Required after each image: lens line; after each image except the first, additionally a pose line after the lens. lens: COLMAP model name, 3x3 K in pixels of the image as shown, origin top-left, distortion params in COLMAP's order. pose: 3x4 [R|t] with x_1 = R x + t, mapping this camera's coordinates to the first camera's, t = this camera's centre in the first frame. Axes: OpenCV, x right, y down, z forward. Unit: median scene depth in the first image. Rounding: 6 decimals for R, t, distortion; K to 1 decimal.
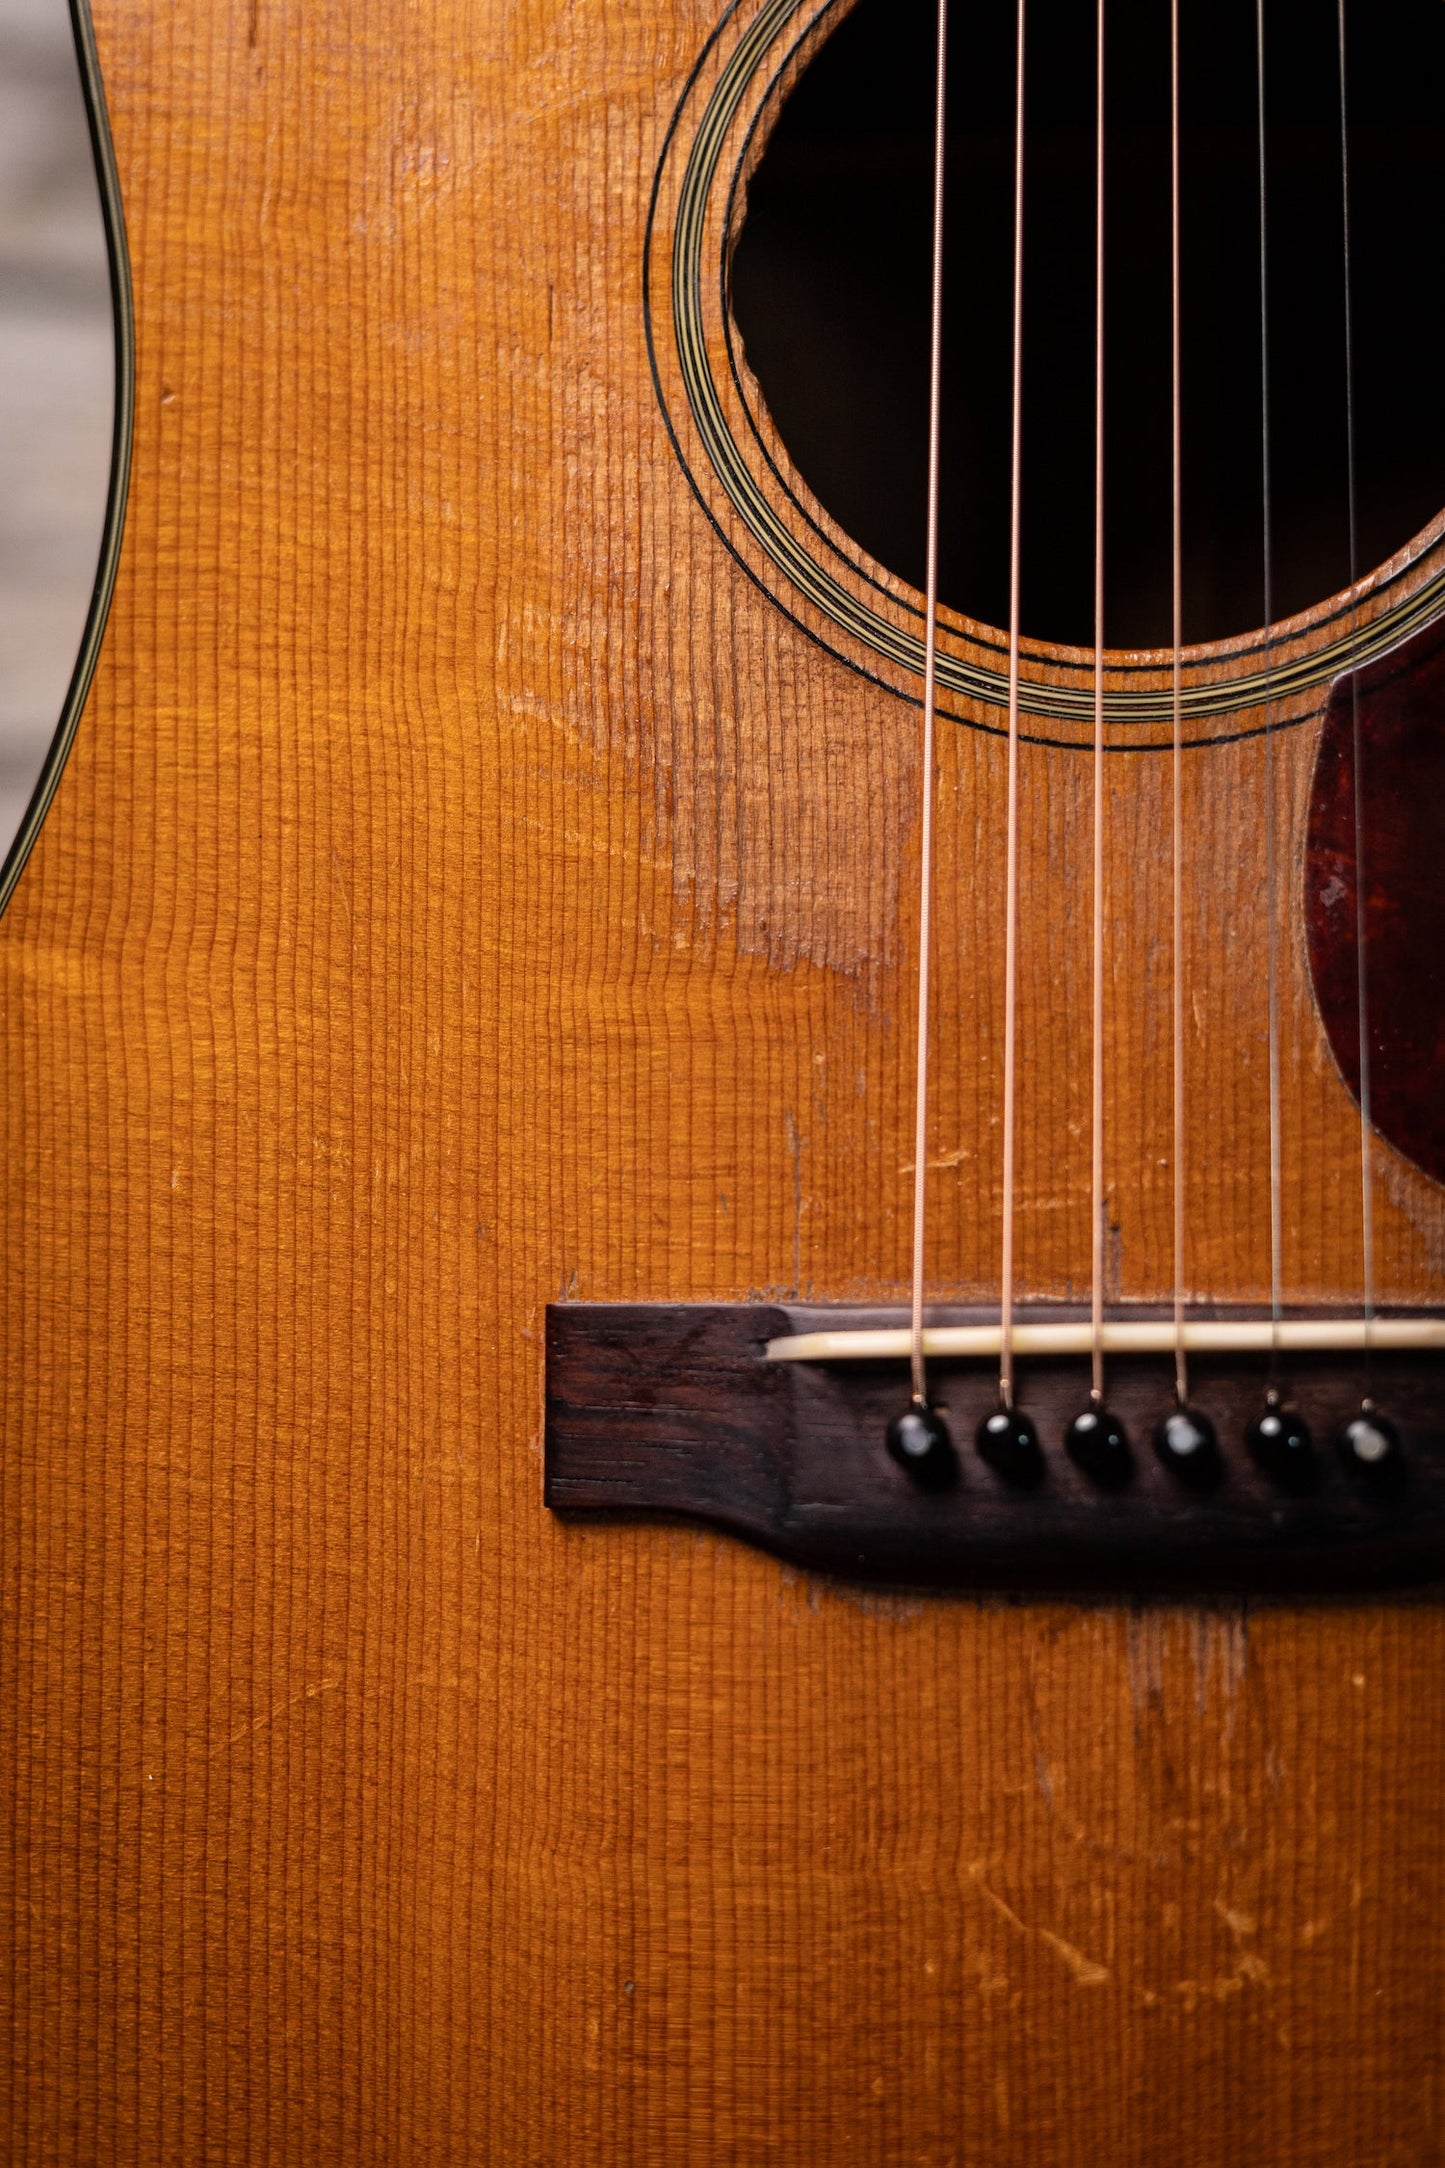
lens RADIAL K [[3580.9, 0, 722.5], [0, 3580.9, 1084.0], [0, 0, 1]] dist [0.014777, 0.019701]
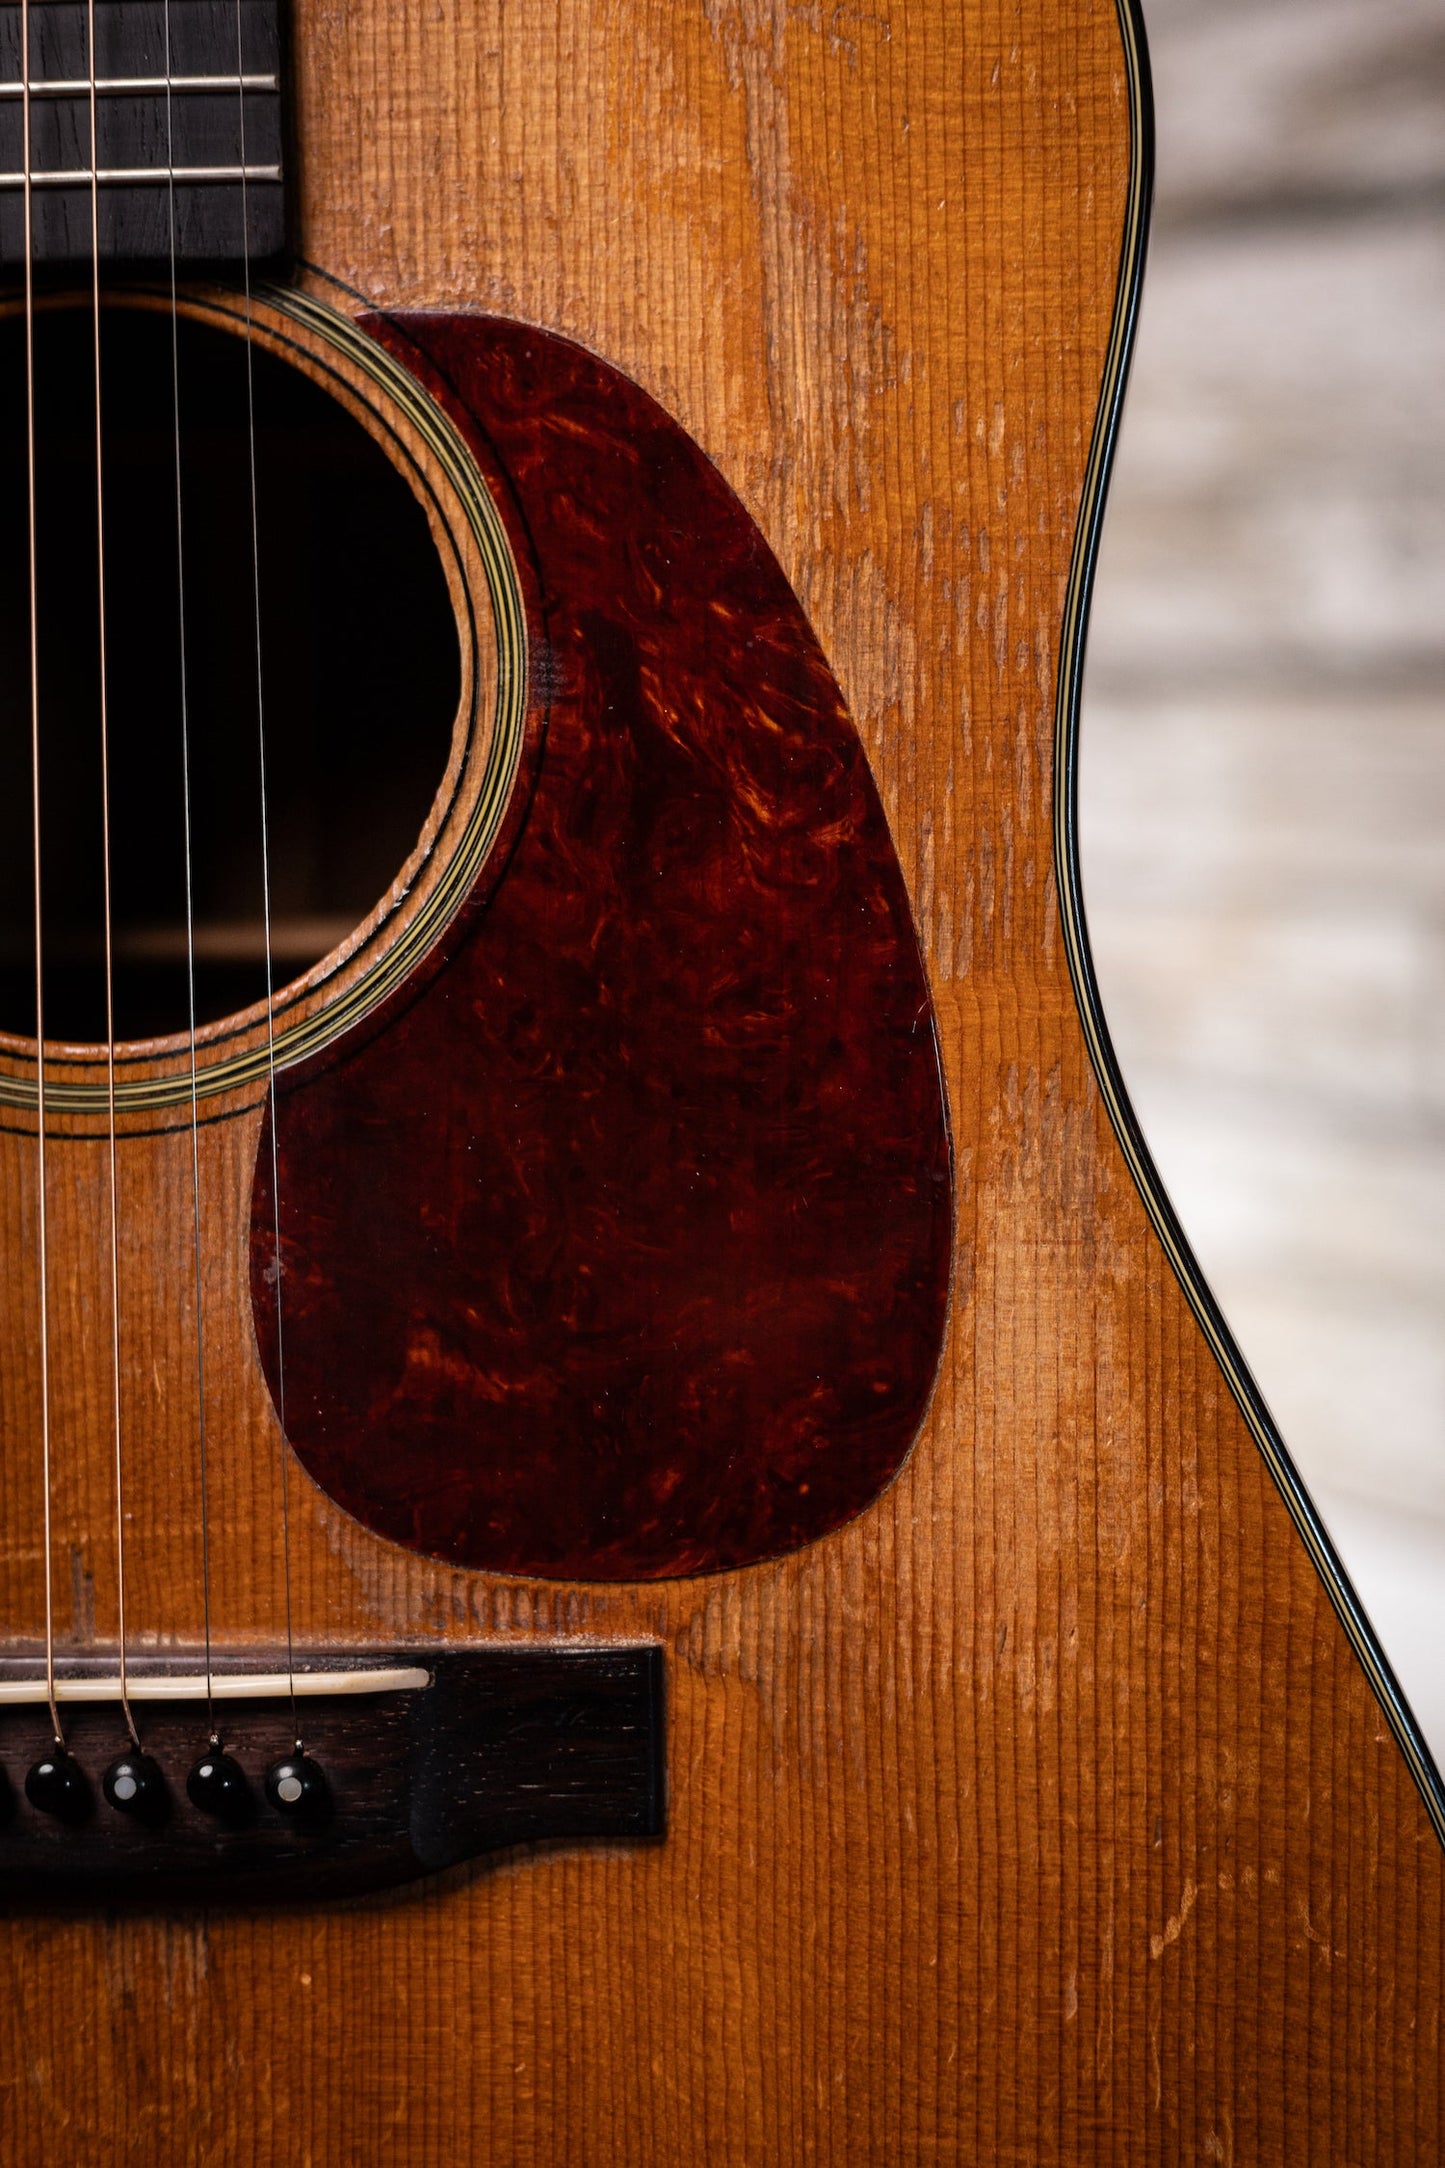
lens RADIAL K [[3580.9, 0, 722.5], [0, 3580.9, 1084.0], [0, 0, 1]] dist [0.014777, 0.019701]
pose [[0.998253, -0.027539, 0.052274, 0.246505], [0.022176, 0.994687, 0.100525, -0.213090], [-0.054764, -0.099190, 0.993560, -0.088625]]
